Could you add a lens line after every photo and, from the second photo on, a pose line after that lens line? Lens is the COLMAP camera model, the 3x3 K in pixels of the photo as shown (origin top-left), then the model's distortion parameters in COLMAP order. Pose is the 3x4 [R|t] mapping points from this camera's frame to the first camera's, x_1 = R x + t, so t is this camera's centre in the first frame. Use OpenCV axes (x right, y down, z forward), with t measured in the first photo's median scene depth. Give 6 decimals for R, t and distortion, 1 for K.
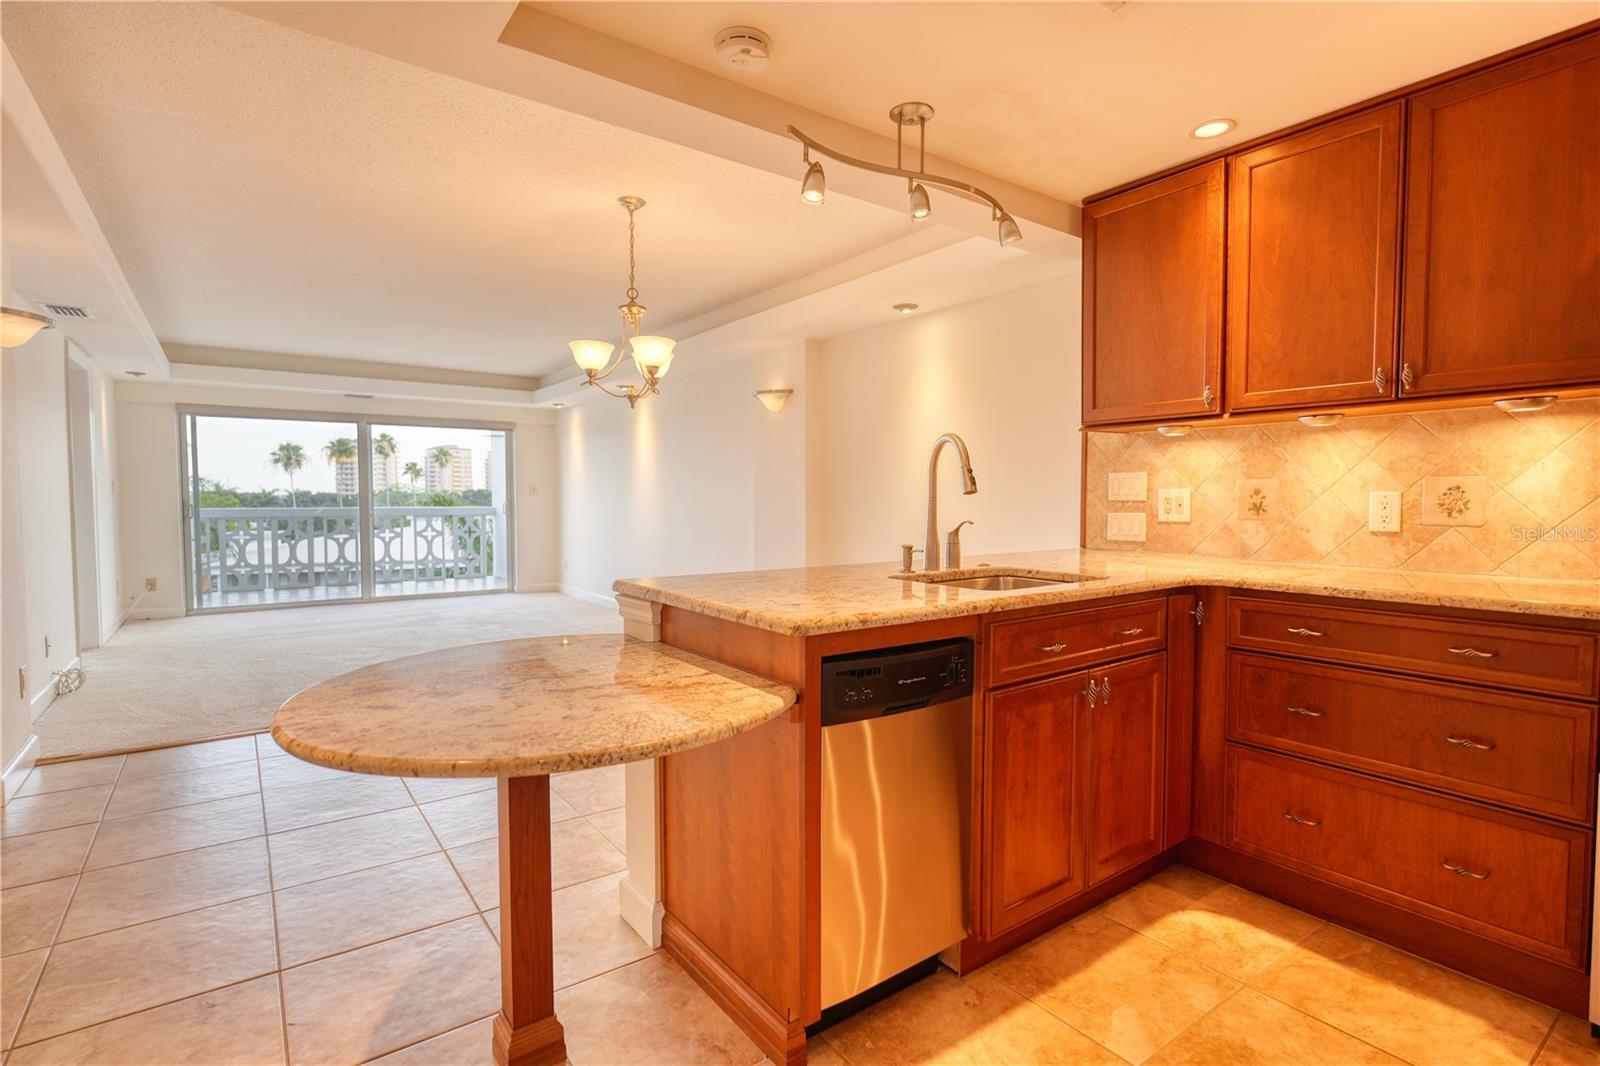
lens RADIAL K [[777.8, 0, 804.2], [0, 777.8, 528.7], [0, 0, 1]] dist [-0.006355, -0.000212]
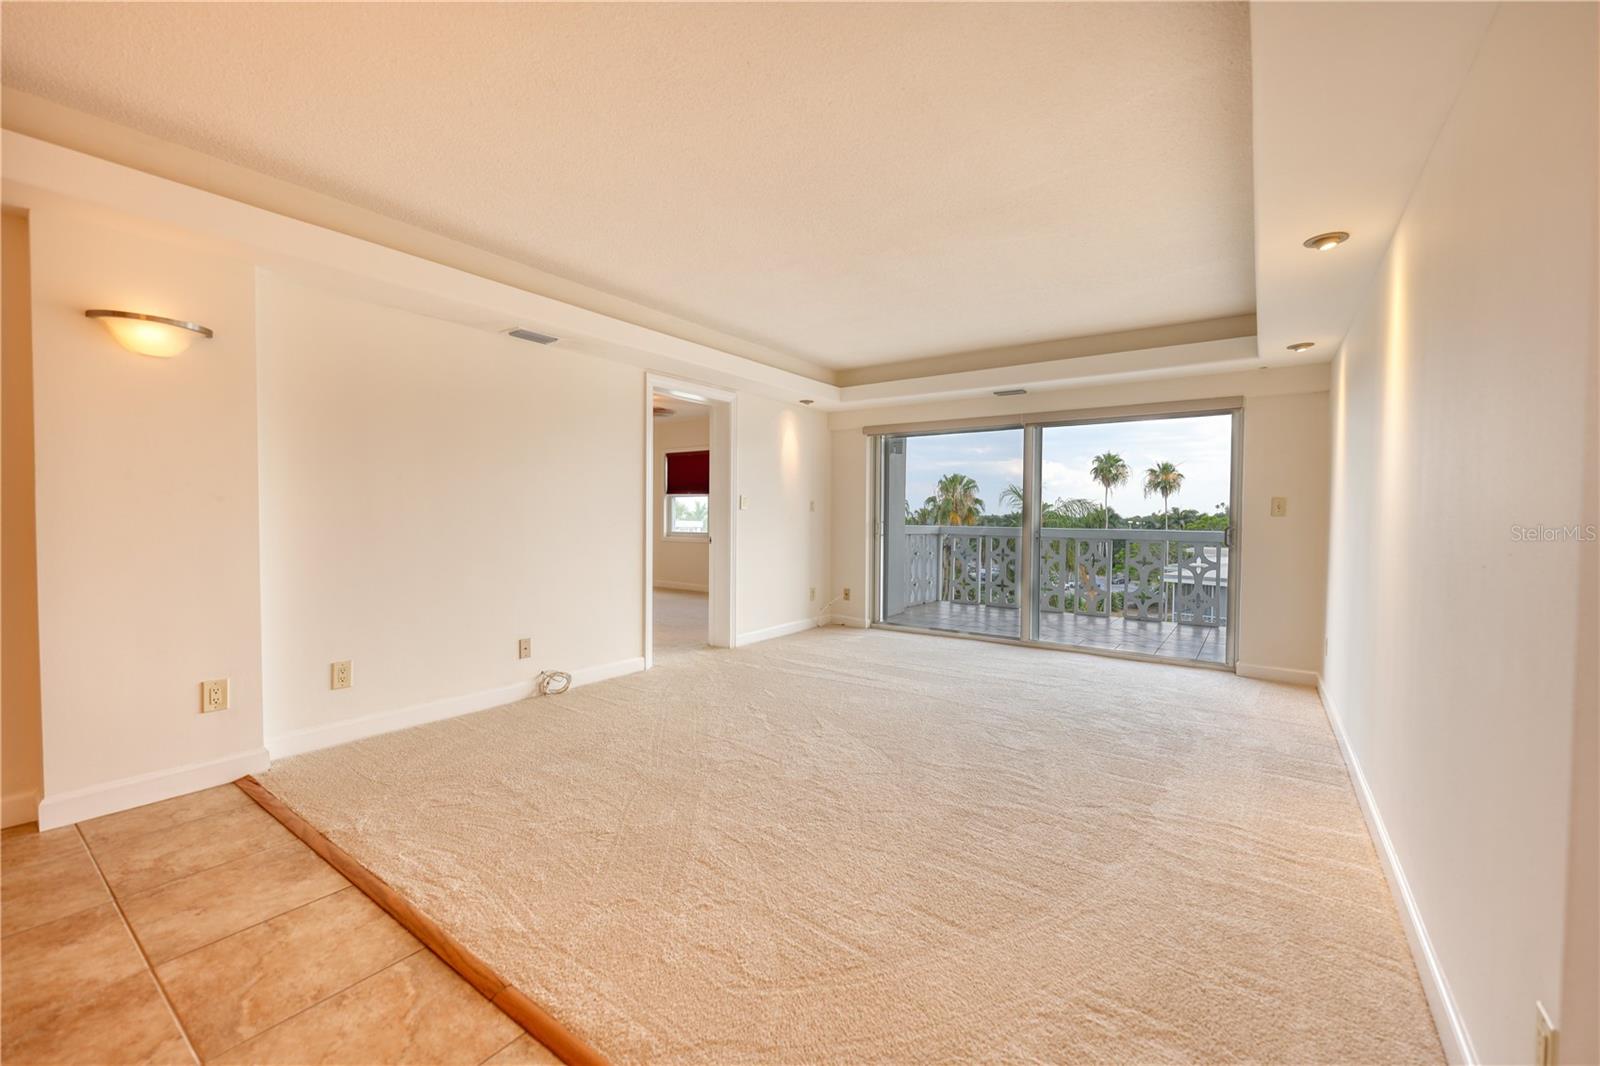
lens RADIAL K [[645.0, 0, 802.1], [0, 645.0, 526.3], [0, 0, 1]] dist [0.003605, 0.000607]
pose [[0.311946, 0.018212, -0.949925, 0.004334], [-0.046315, 0.998919, 0.003942, -0.022197], [0.948970, 0.042766, 0.312452, 0.567491]]
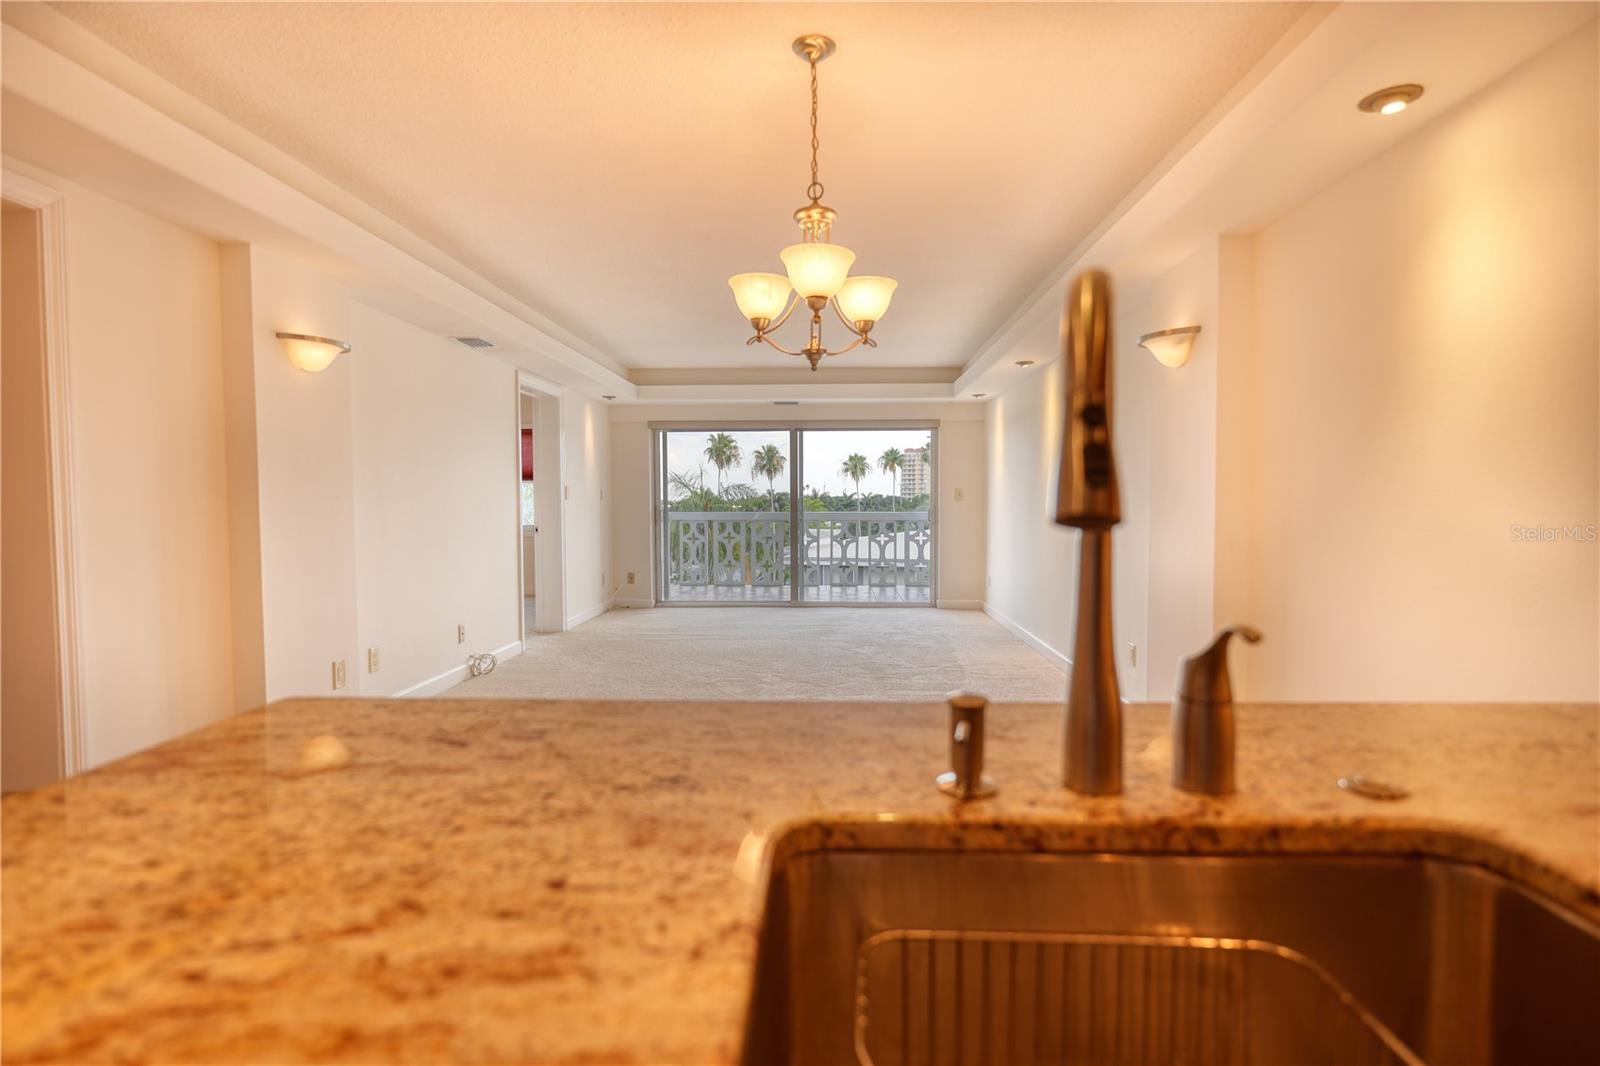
lens RADIAL K [[777.8, 0, 799.3], [0, 777.8, 529.9], [0, 0, 1]] dist [-0.006355, -0.000212]
pose [[0.778691, 0.020820, -0.627062, 0.076302], [-0.021688, 0.999745, 0.006262, -0.011673], [0.627032, 0.008724, 0.778944, 0.214364]]
